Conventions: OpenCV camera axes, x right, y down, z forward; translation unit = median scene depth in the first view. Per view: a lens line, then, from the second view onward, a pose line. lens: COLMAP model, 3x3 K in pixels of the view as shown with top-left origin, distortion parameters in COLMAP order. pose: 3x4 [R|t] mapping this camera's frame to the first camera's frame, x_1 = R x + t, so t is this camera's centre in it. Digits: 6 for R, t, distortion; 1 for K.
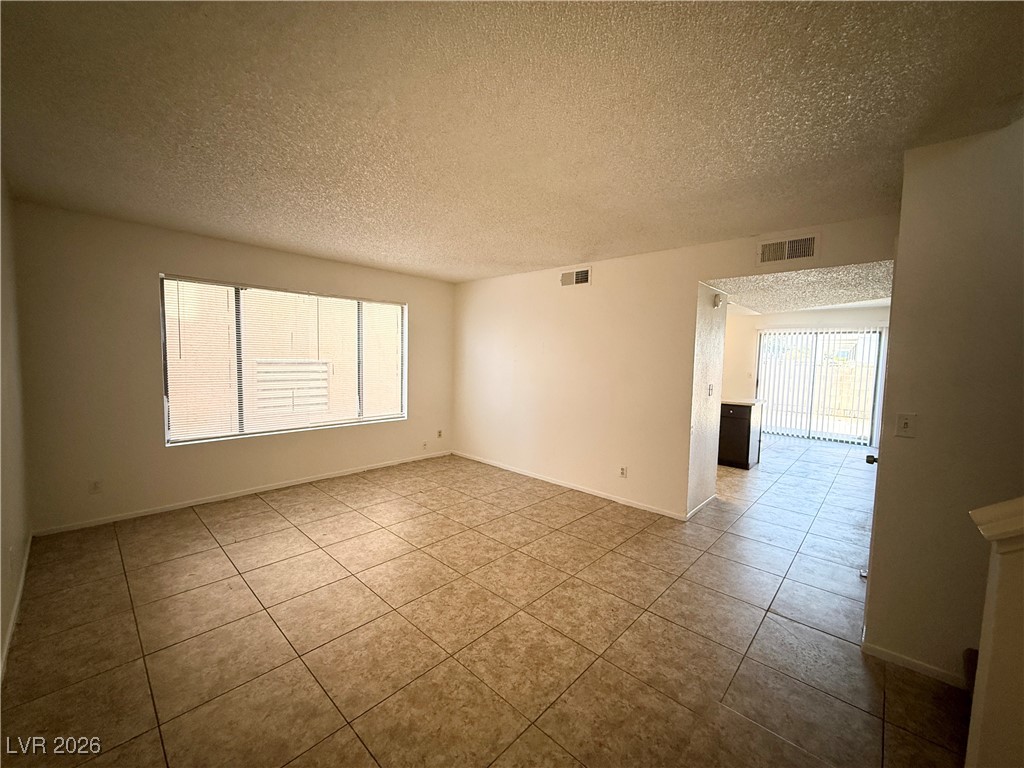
lens RADIAL K [[407.8, 0, 507.5], [0, 407.8, 380.2], [0, 0, 1]] dist [-0.000516, 0.000703]
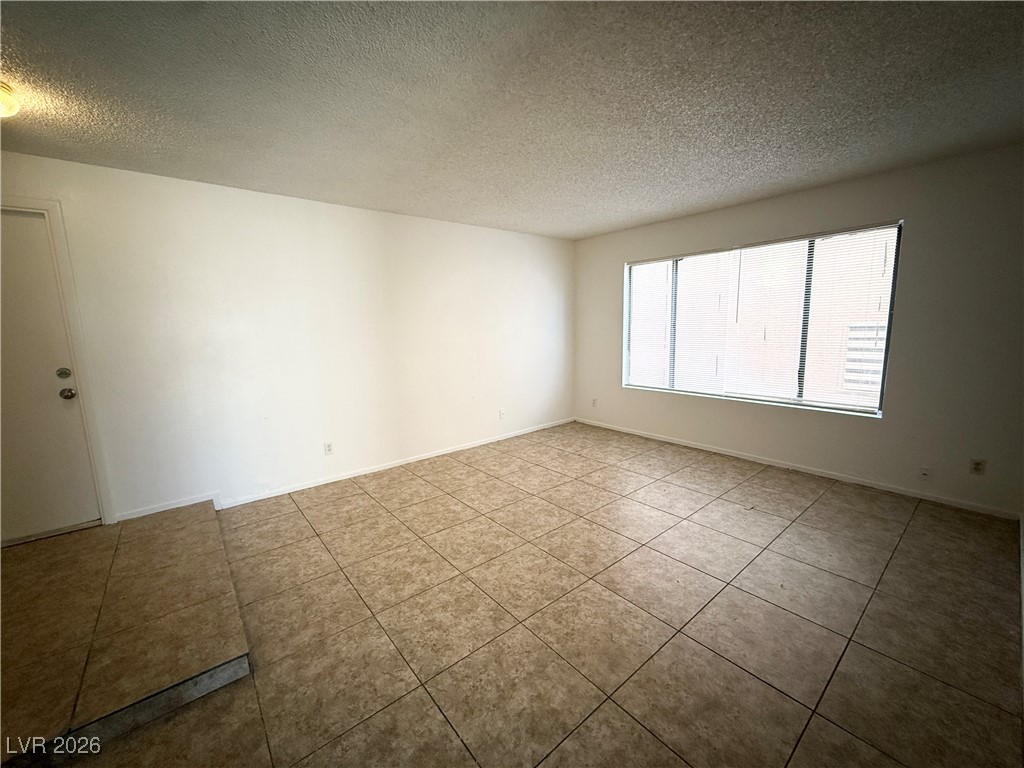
lens RADIAL K [[407.8, 0, 515.0], [0, 407.8, 385.5], [0, 0, 1]] dist [-0.000516, 0.000703]
pose [[-0.121068, 0.129332, -0.984183, 0.619158], [-0.040894, 0.989984, 0.135125, -0.018902], [0.991801, 0.056607, -0.114567, 0.804362]]
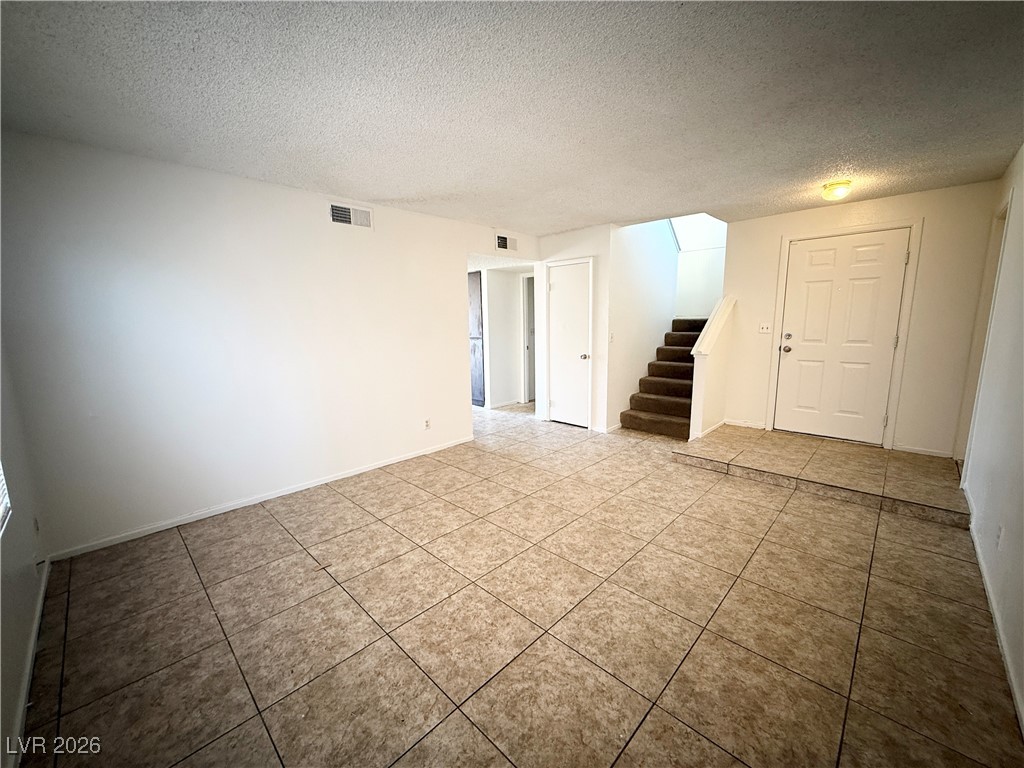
lens RADIAL K [[407.8, 0, 512.8], [0, 407.8, 381.3], [0, 0, 1]] dist [-0.000516, 0.000703]
pose [[0.012755, -0.177258, 0.984082, -0.850325], [0.077855, 0.981350, 0.175757, -0.061255], [-0.996883, 0.074374, 0.026317, 0.857514]]
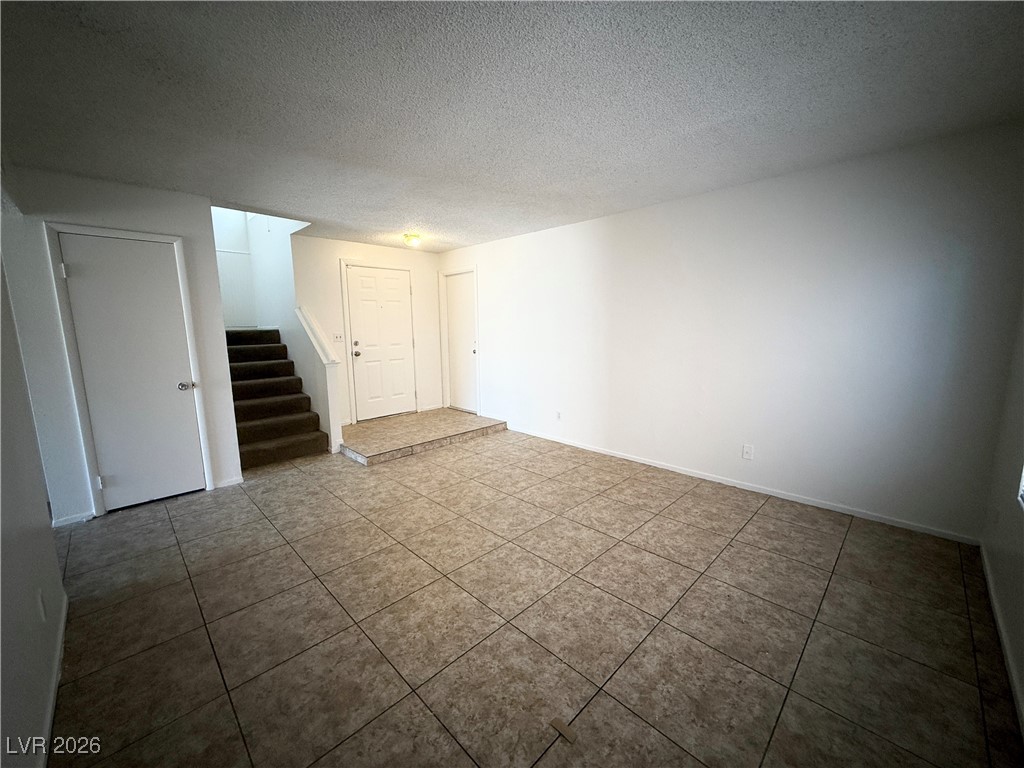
lens RADIAL K [[407.8, 0, 507.5], [0, 407.8, 375.5], [0, 0, 1]] dist [-0.000516, 0.000703]
pose [[-0.999164, -0.017375, 0.037010, -0.204405], [-0.010107, 0.982081, 0.188187, -0.085524], [-0.039616, 0.187656, -0.981436, 1.537644]]
